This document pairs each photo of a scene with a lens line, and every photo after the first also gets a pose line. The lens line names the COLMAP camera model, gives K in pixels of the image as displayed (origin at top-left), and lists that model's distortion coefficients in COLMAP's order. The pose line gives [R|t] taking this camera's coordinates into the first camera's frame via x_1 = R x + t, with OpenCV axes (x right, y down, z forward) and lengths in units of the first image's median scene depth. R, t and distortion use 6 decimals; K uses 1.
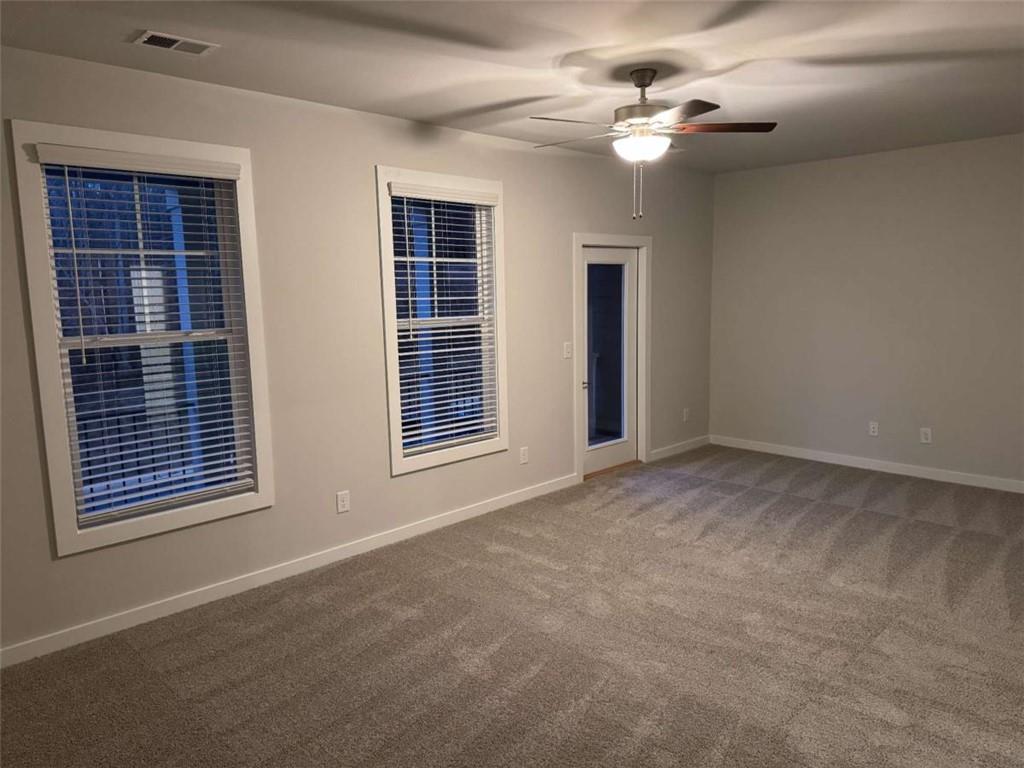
lens RADIAL K [[716.4, 0, 513.7], [0, 716.4, 384.2], [0, 0, 1]] dist [0.087604, -0.107856]
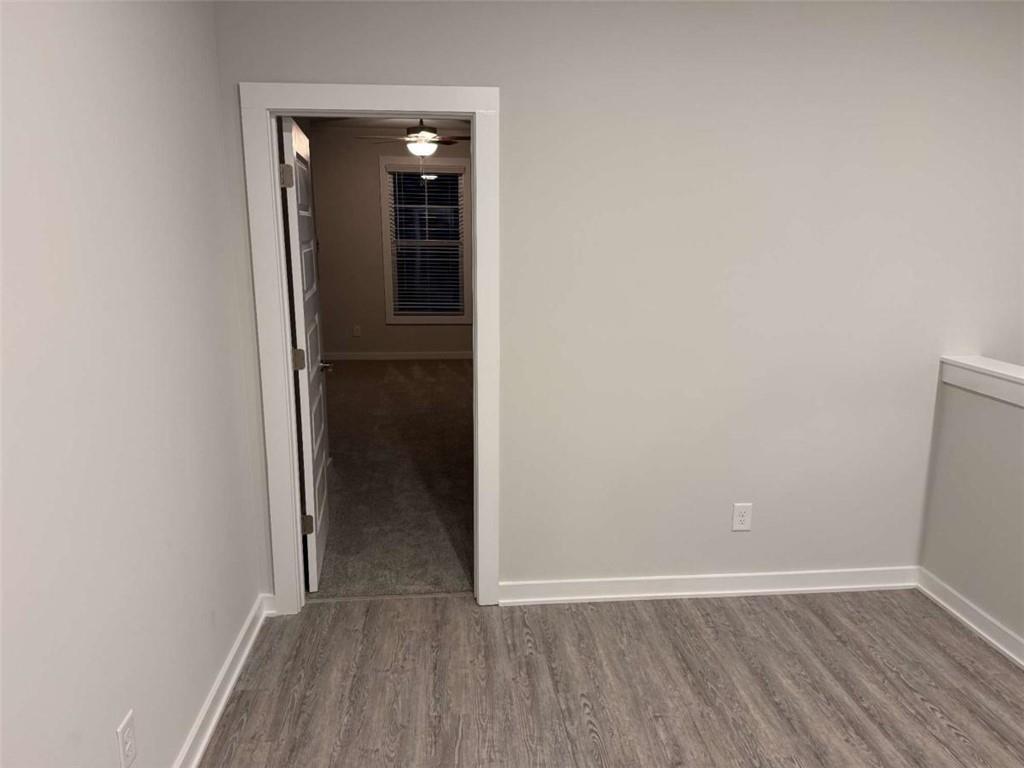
lens RADIAL K [[716.4, 0, 513.7], [0, 716.4, 384.2], [0, 0, 1]] dist [0.087604, -0.107856]
pose [[0.773593, 0.156798, -0.613978, 1.220052], [-0.103937, 0.987178, 0.121148, 0.020200], [0.625101, -0.029904, 0.779971, -0.254017]]
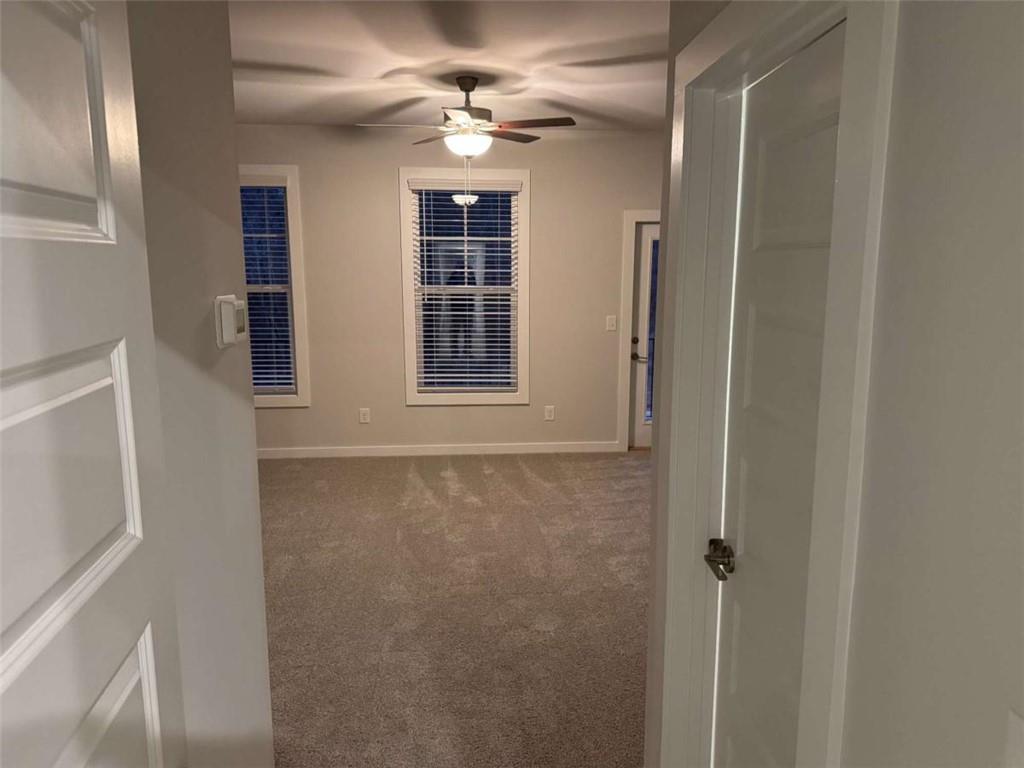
lens RADIAL K [[716.4, 0, 513.7], [0, 716.4, 384.2], [0, 0, 1]] dist [0.087604, -0.107856]
pose [[0.758942, 0.123987, -0.639245, 0.781237], [-0.103160, 0.992201, 0.069969, -0.020877], [0.642935, 0.012842, 0.765813, 0.116512]]
